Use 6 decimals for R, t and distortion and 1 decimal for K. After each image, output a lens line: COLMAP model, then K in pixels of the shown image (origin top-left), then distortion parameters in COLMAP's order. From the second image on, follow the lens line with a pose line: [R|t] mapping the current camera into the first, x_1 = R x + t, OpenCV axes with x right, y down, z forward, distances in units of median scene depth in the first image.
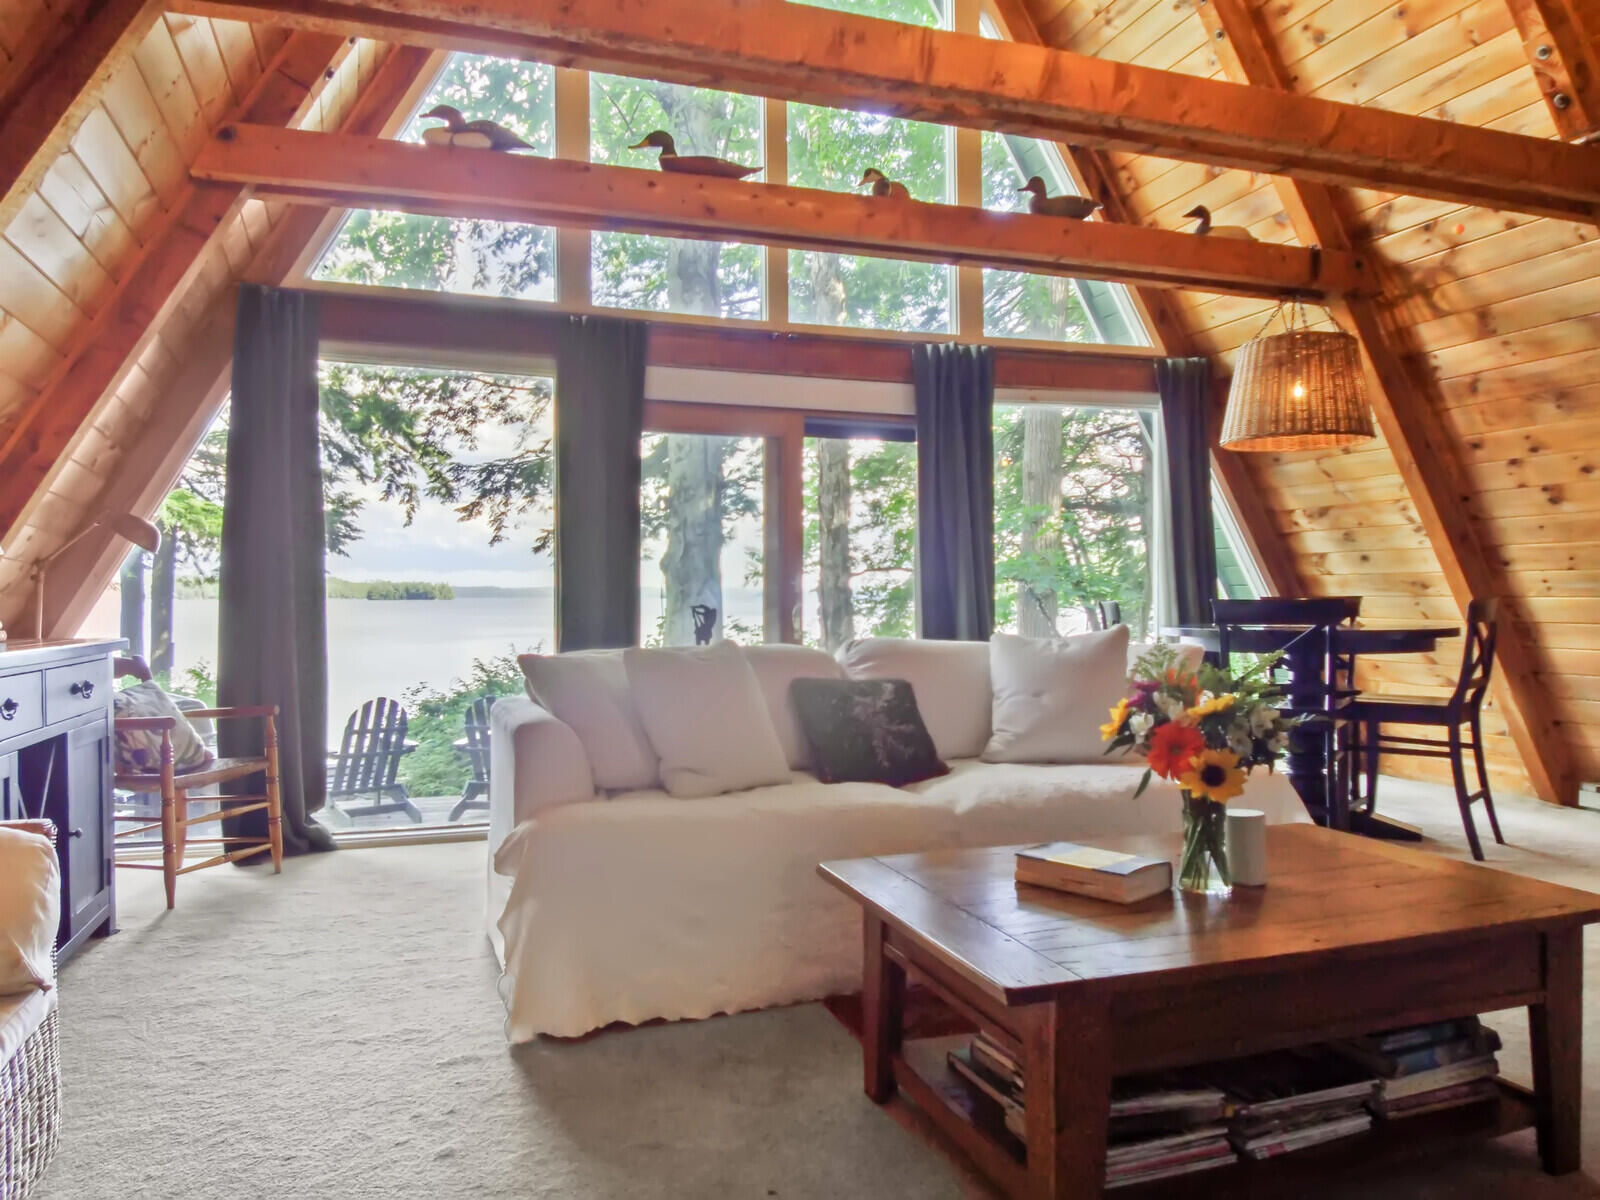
lens RADIAL K [[1096.8, 0, 810.7], [0, 1096.8, 623.9], [0, 0, 1]] dist [0.054108, -0.092682]
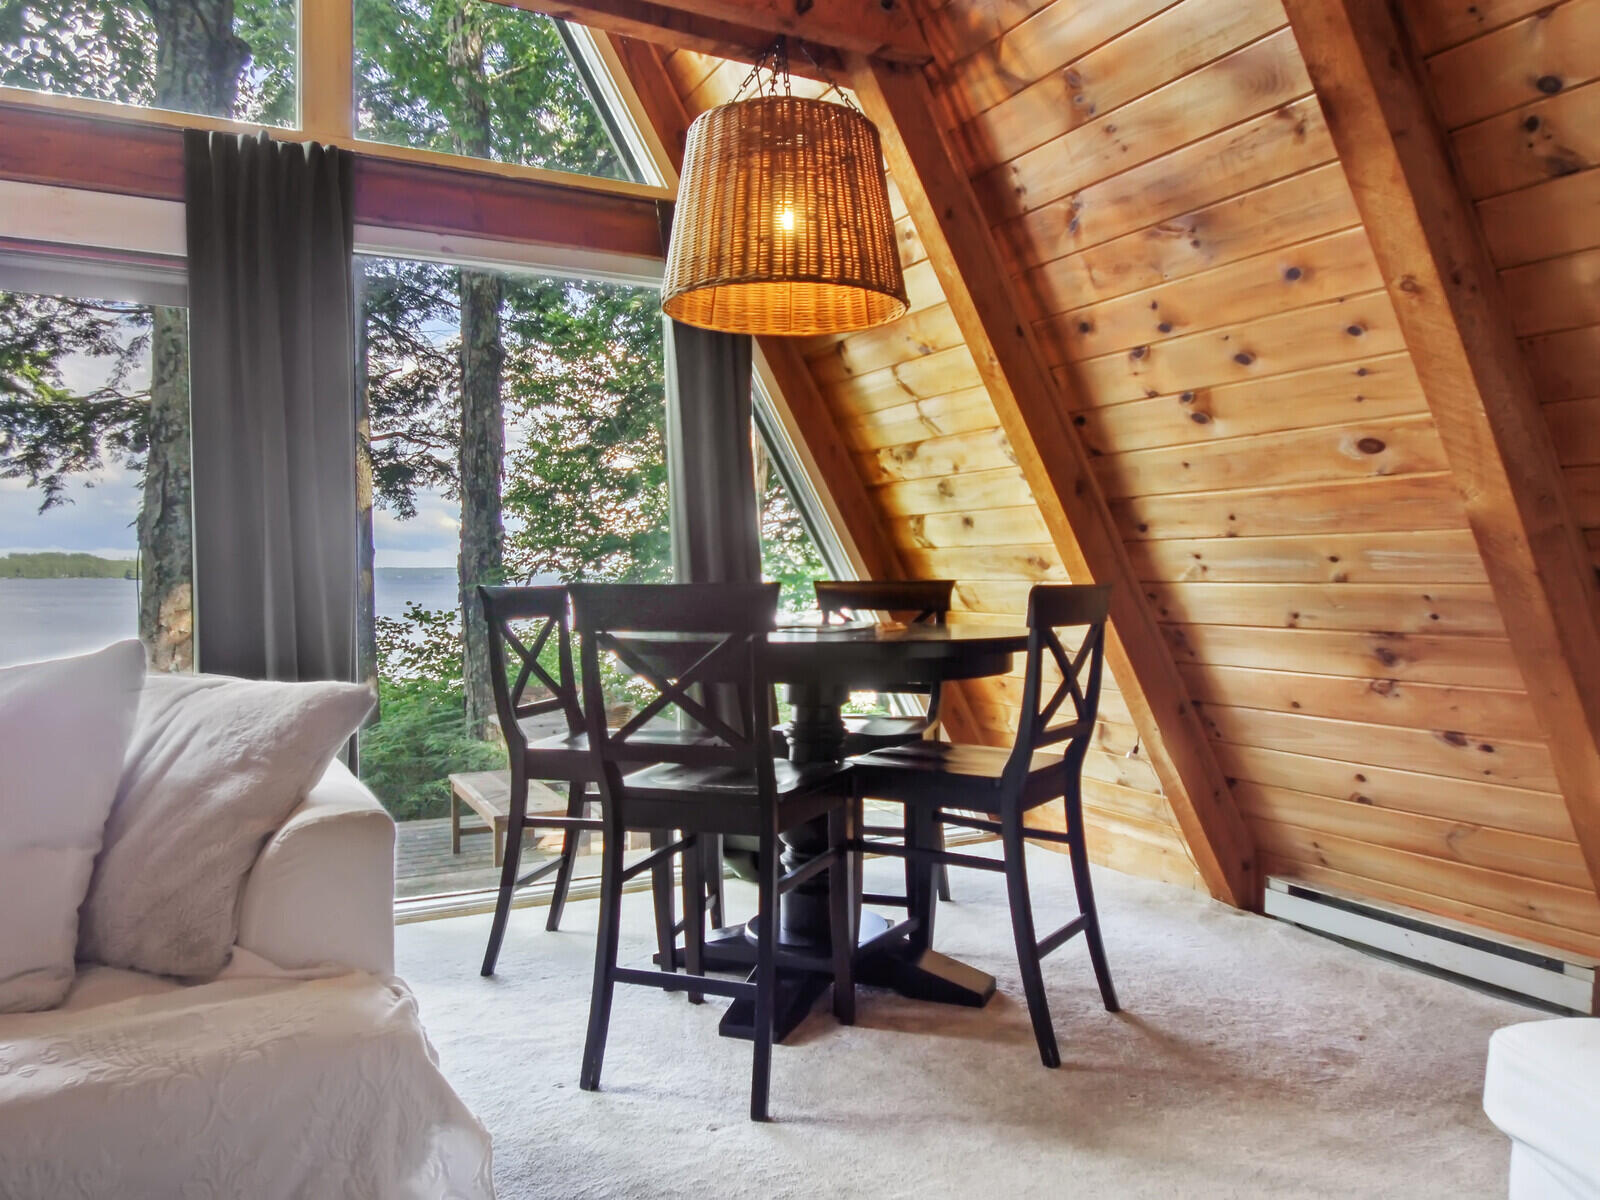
lens RADIAL K [[1140.3, 0, 802.6], [0, 1140.3, 604.4], [0, 0, 1]] dist [0.066909, -0.102537]
pose [[0.989348, 0.003903, 0.145518, 0.360099], [-0.003401, 0.999987, -0.003697, -0.009332], [-0.145530, 0.003163, 0.989349, 0.408501]]
